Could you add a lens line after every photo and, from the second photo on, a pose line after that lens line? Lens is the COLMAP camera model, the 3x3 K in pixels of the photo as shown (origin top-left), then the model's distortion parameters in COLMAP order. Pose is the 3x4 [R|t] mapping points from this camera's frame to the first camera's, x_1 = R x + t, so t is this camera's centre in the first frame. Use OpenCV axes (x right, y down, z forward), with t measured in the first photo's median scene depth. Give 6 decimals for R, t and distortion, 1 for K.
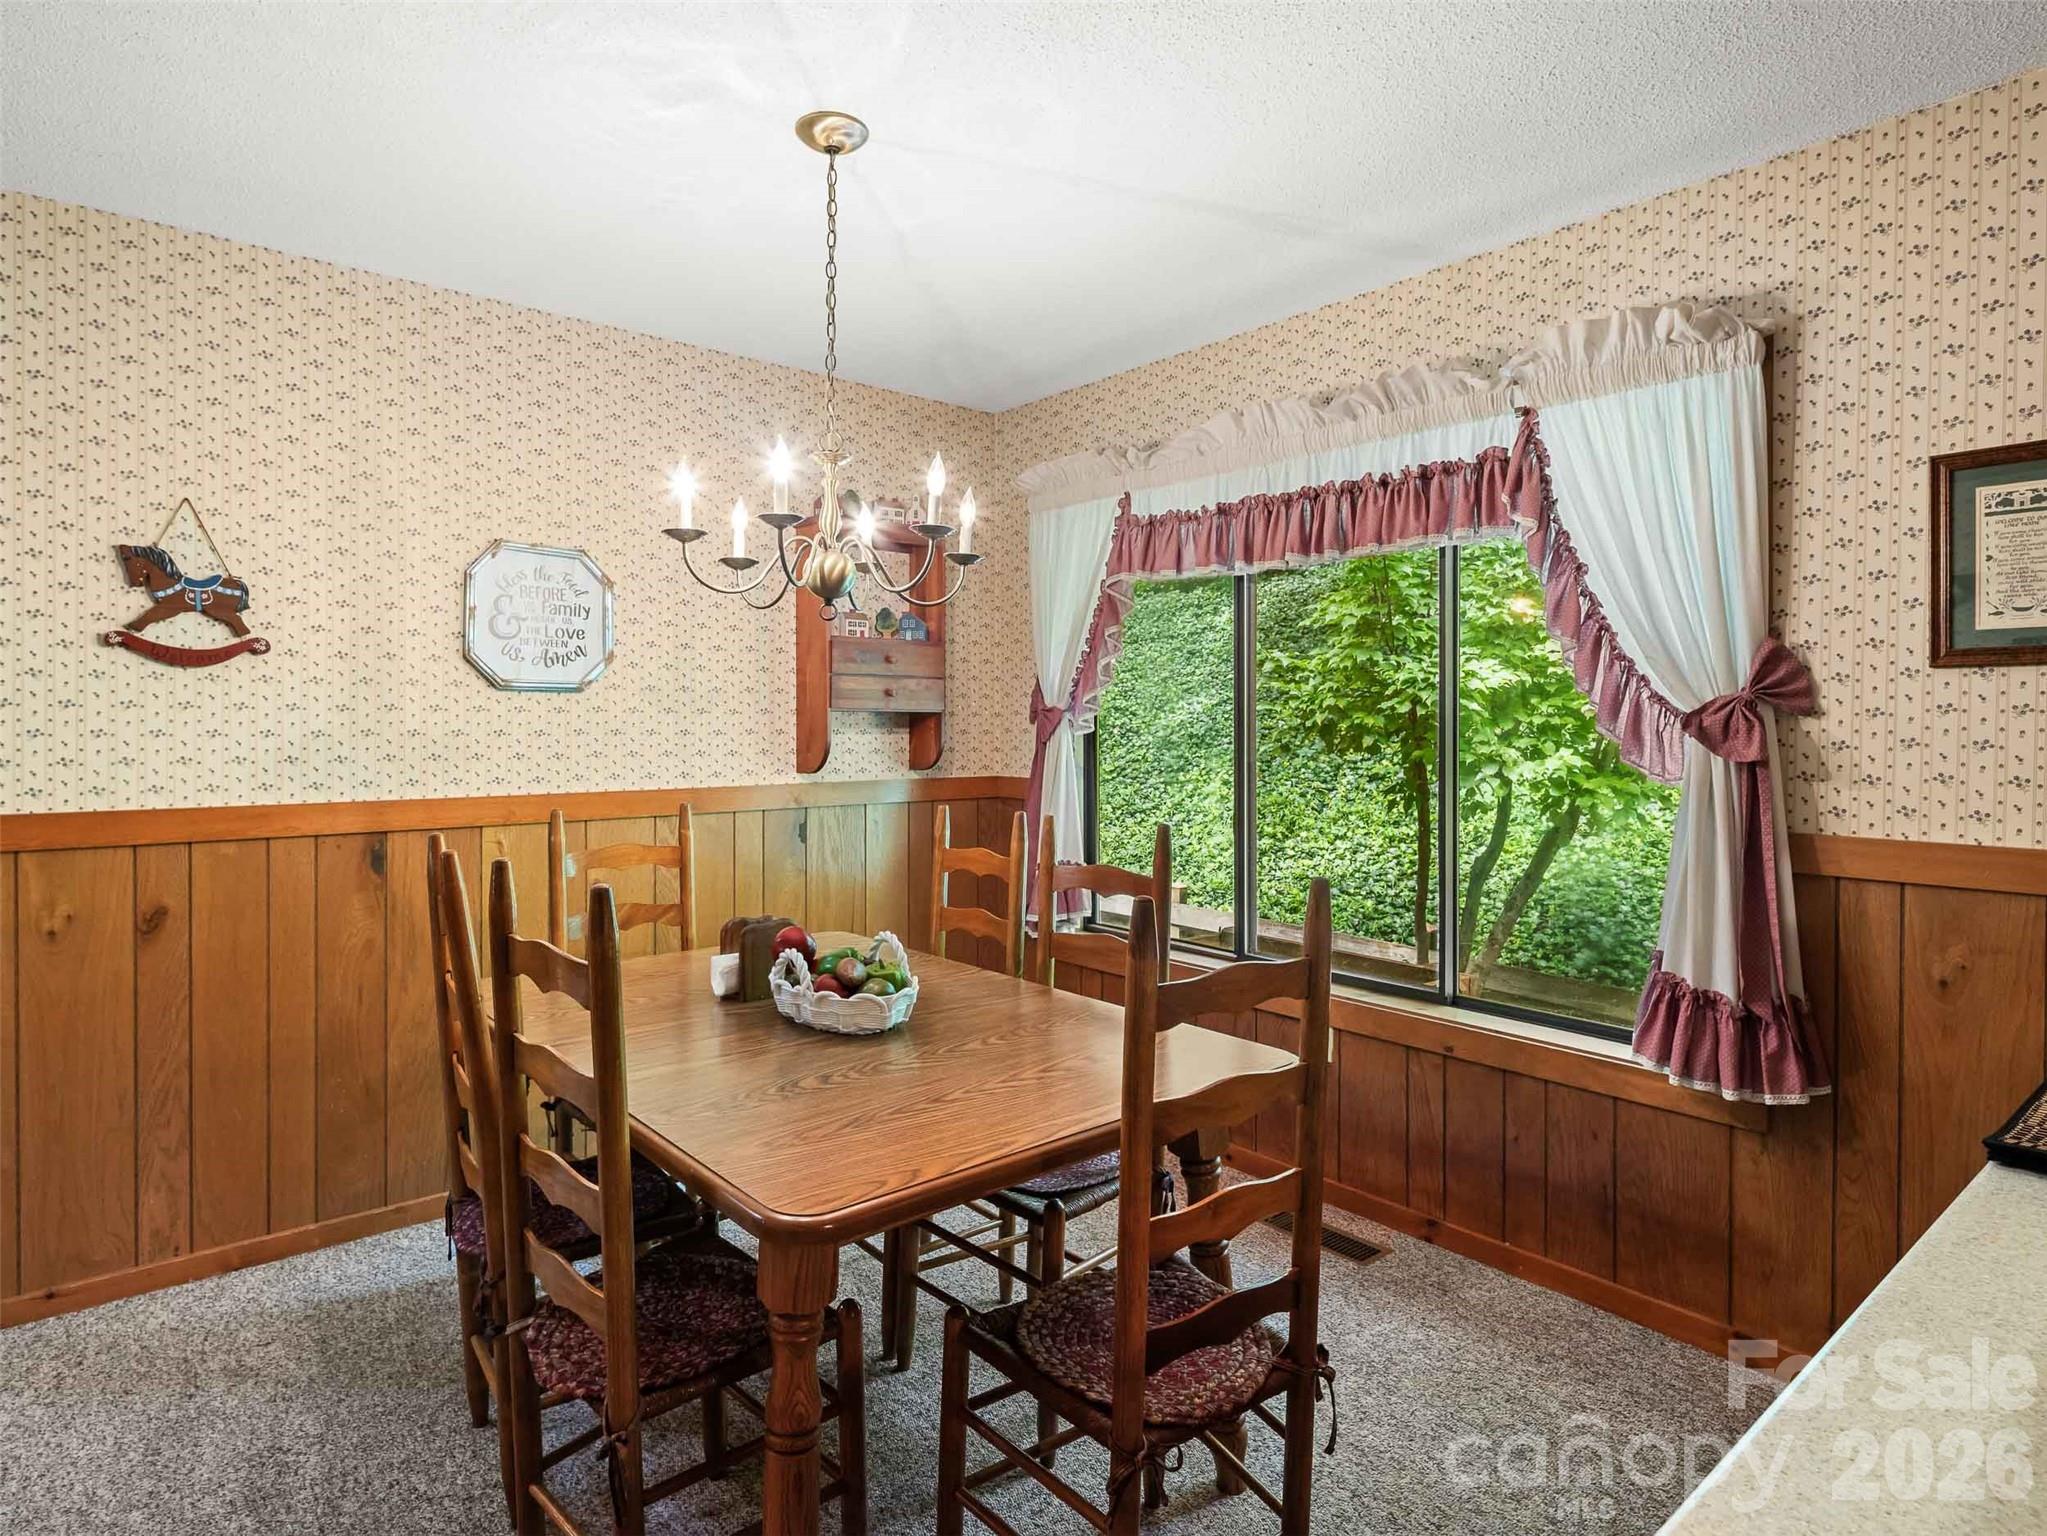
lens RADIAL K [[1120.3, 0, 1021.5], [0, 1120.3, 764.1], [0, 0, 1]] dist [-0.000216, -0.001753]
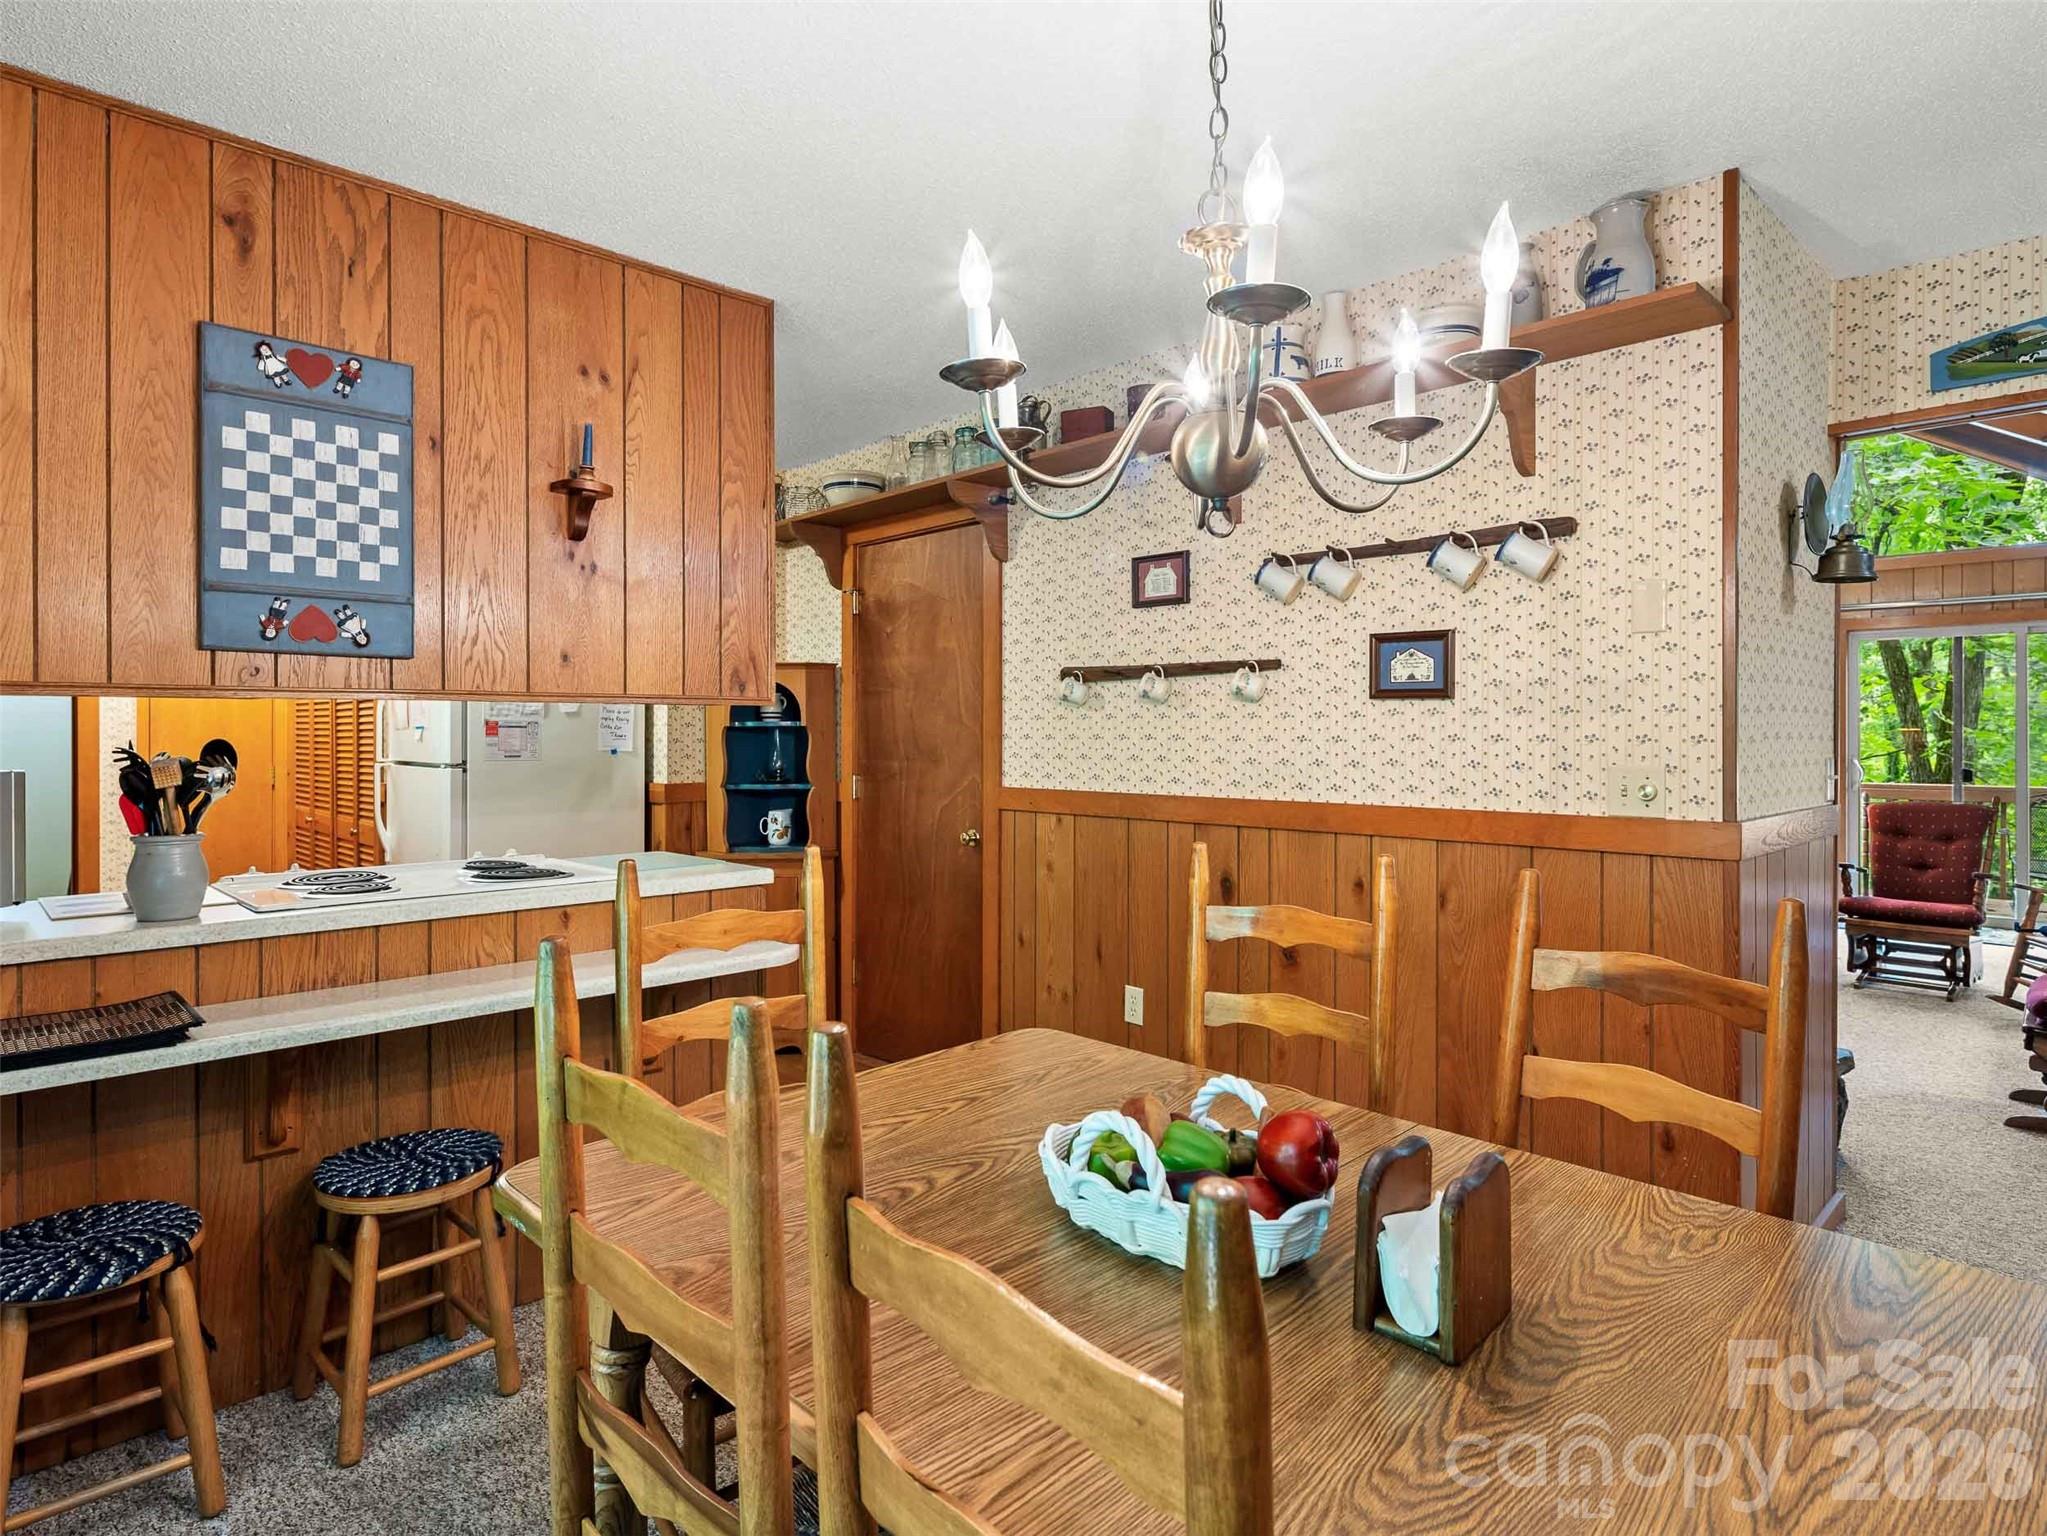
lens RADIAL K [[1120.3, 0, 1026.0], [0, 1120.3, 757.5], [0, 0, 1]] dist [-0.000216, -0.001753]
pose [[-0.997543, -0.002211, -0.070027, -0.049285], [-0.003522, 0.999821, 0.018600, -0.028001], [0.069973, 0.018801, -0.997372, 1.913106]]
